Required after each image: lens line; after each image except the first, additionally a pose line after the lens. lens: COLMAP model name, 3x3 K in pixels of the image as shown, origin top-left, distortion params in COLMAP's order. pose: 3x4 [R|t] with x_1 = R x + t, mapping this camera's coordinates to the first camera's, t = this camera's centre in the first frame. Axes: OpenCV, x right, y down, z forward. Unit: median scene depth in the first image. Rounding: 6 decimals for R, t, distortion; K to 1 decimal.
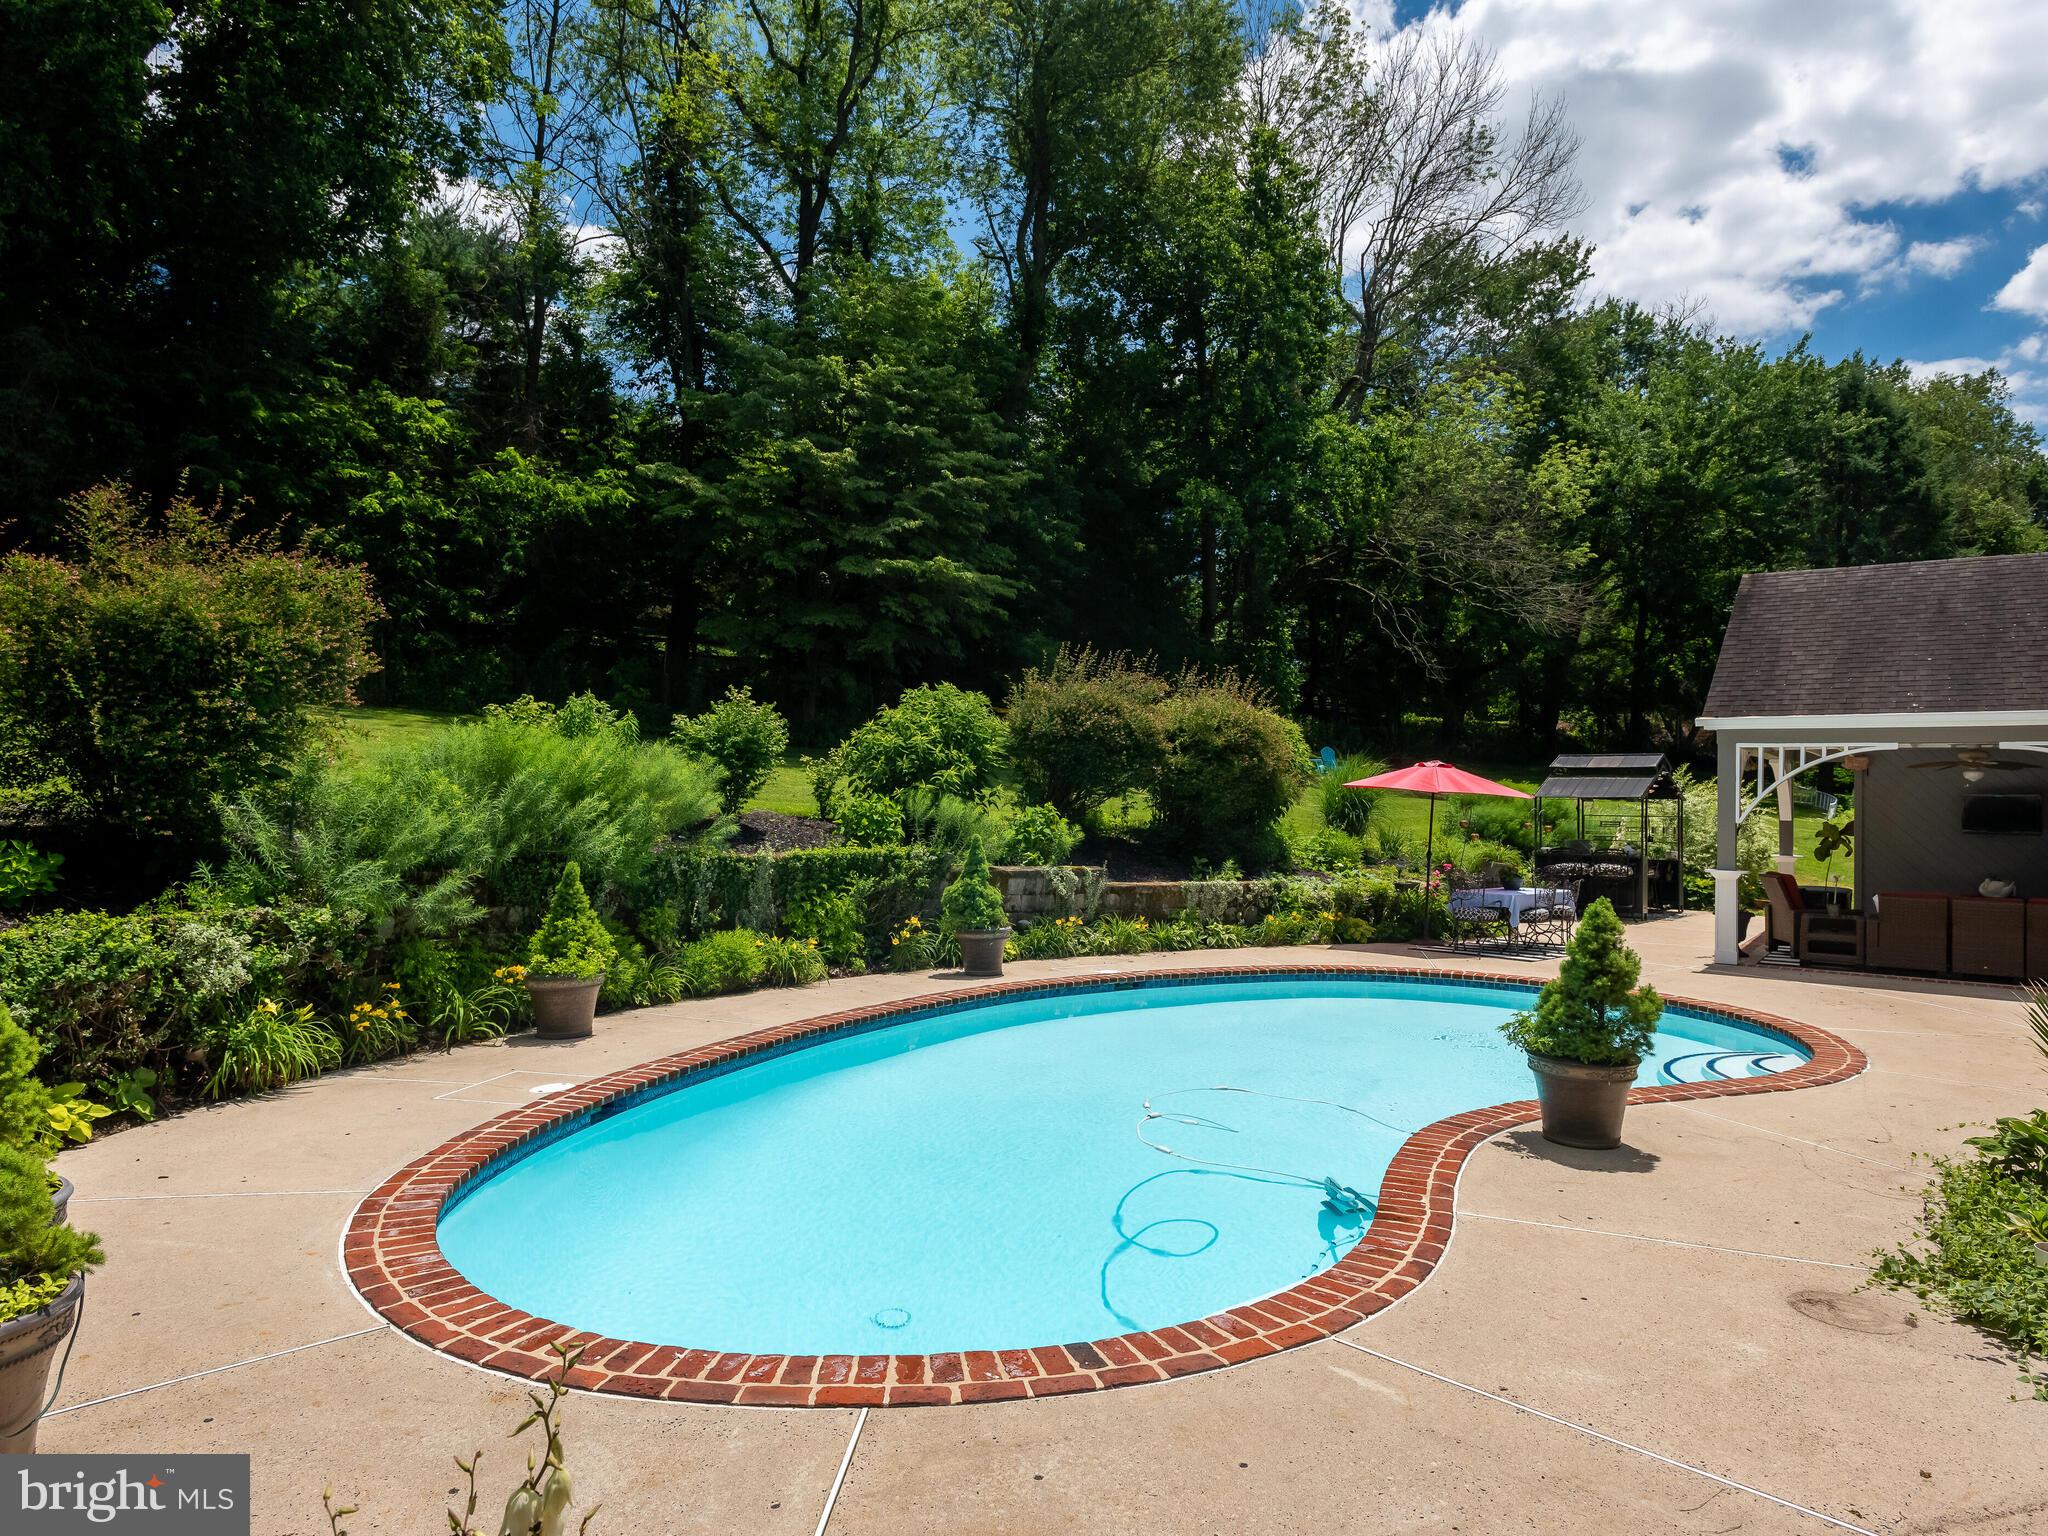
lens RADIAL K [[1164.4, 0, 1024.0], [0, 1164.4, 768.0], [0, 0, 1]] dist [0.021244, -0.001155]
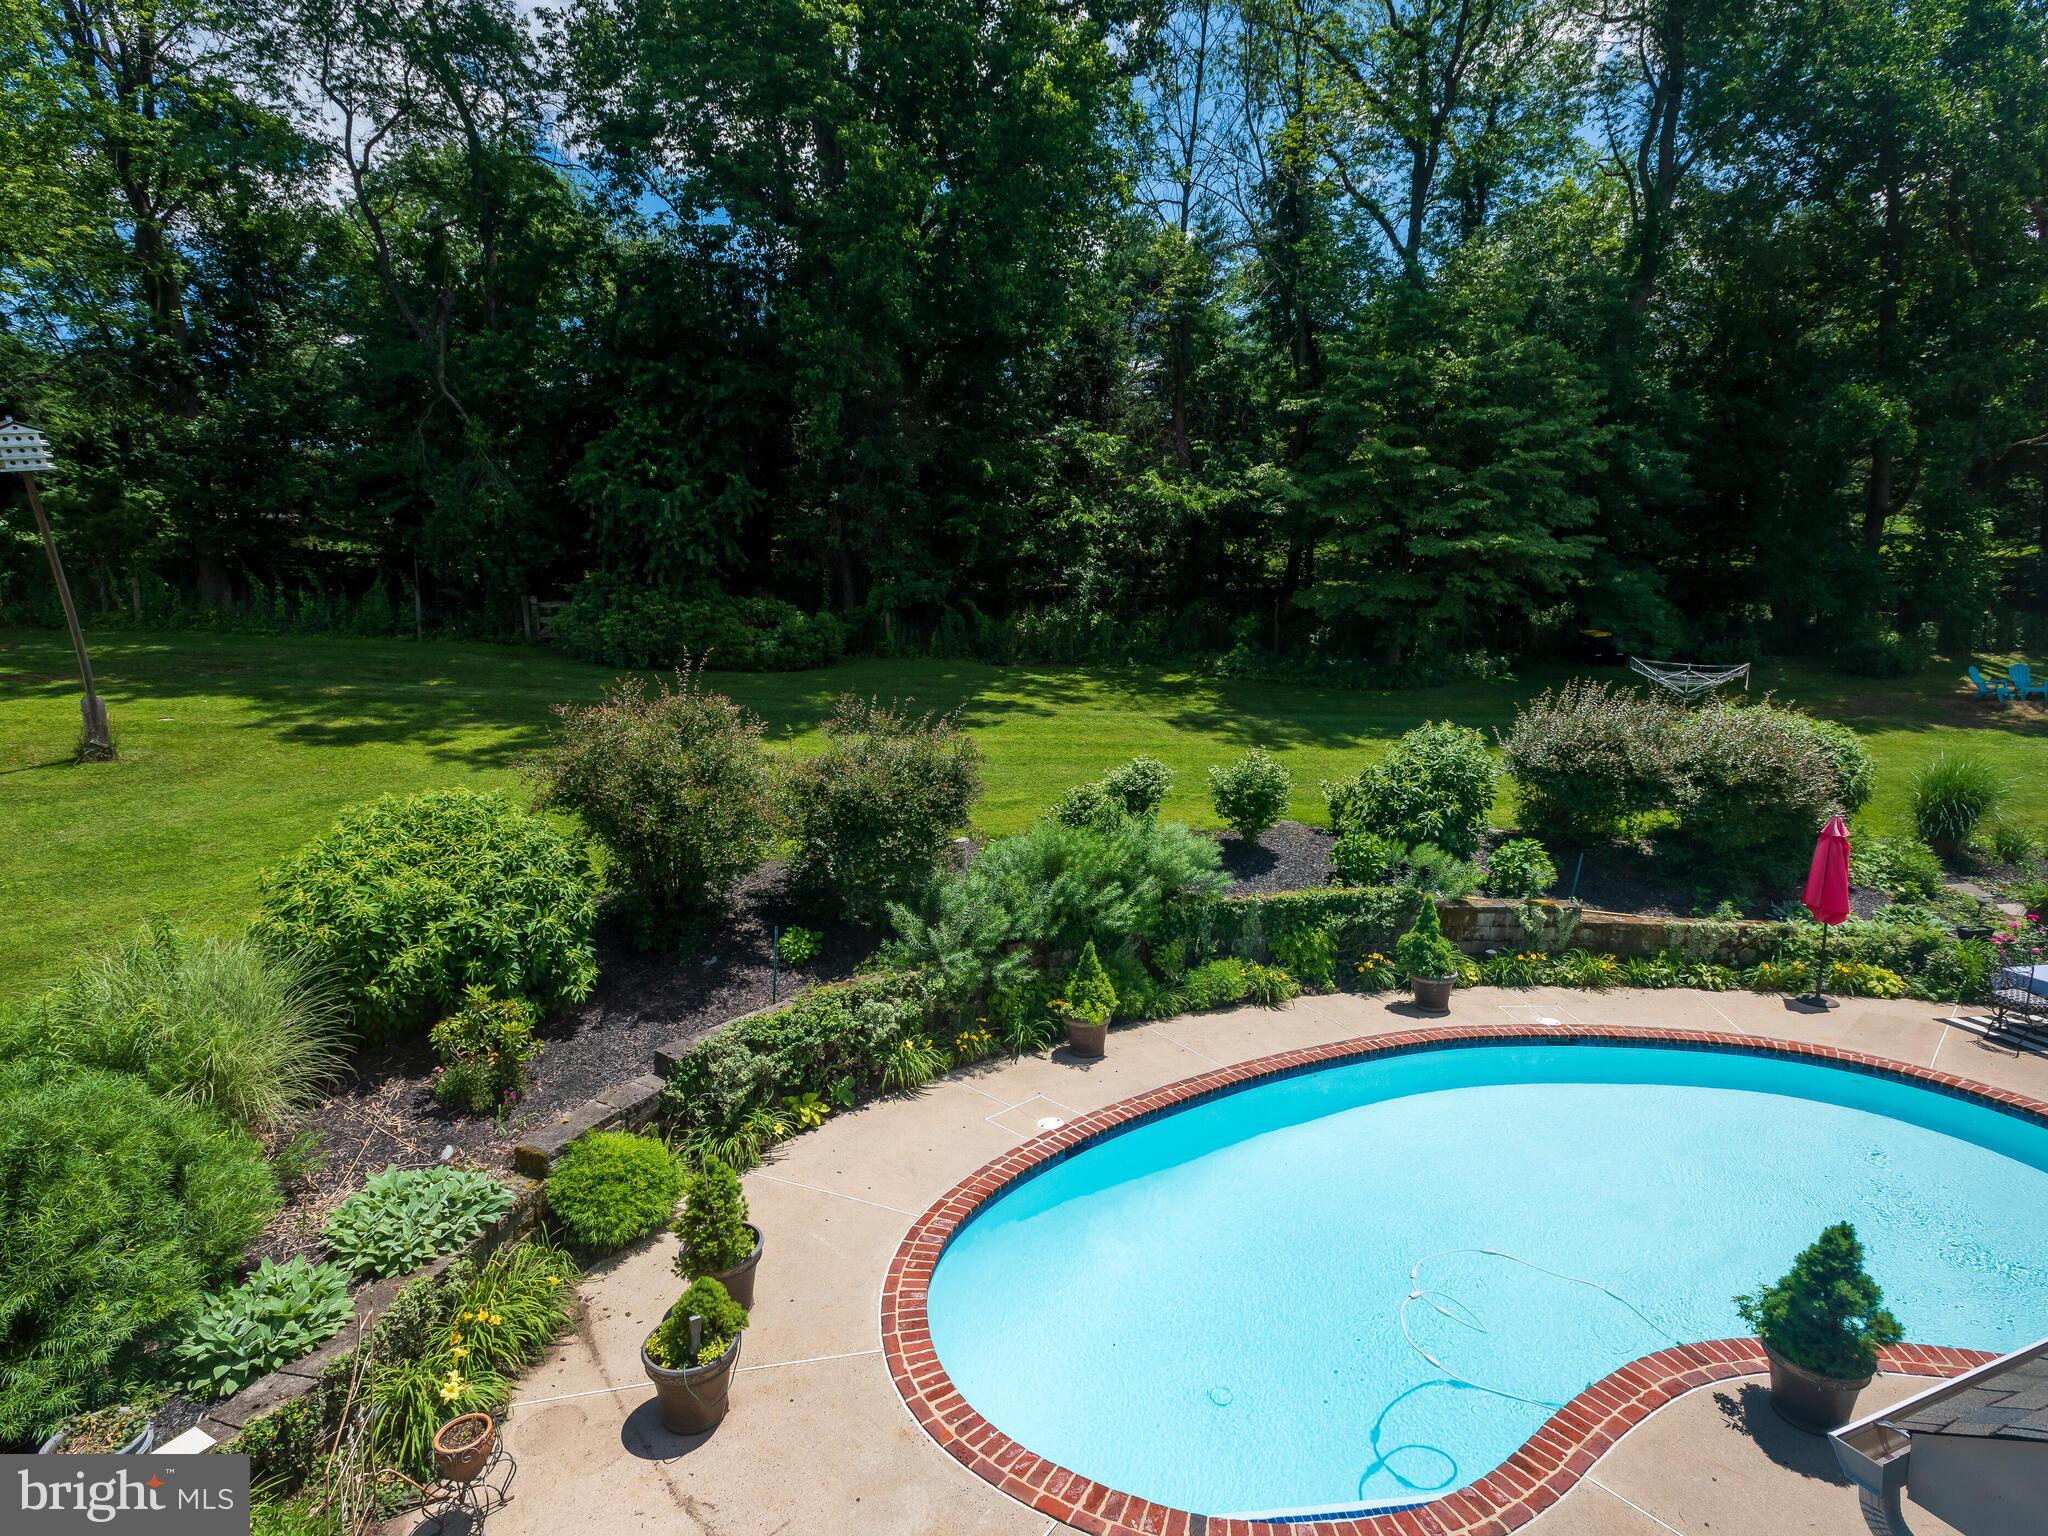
lens RADIAL K [[1004.5, 0, 1100.4], [0, 1004.5, 768.6], [0, 0, 1]] dist [0.019243, -0.000353]
pose [[0.871782, 0.060253, -0.486174, 0.164531], [0.004884, 0.991289, 0.131610, -0.216801], [0.489869, -0.117110, 0.863894, -0.049359]]
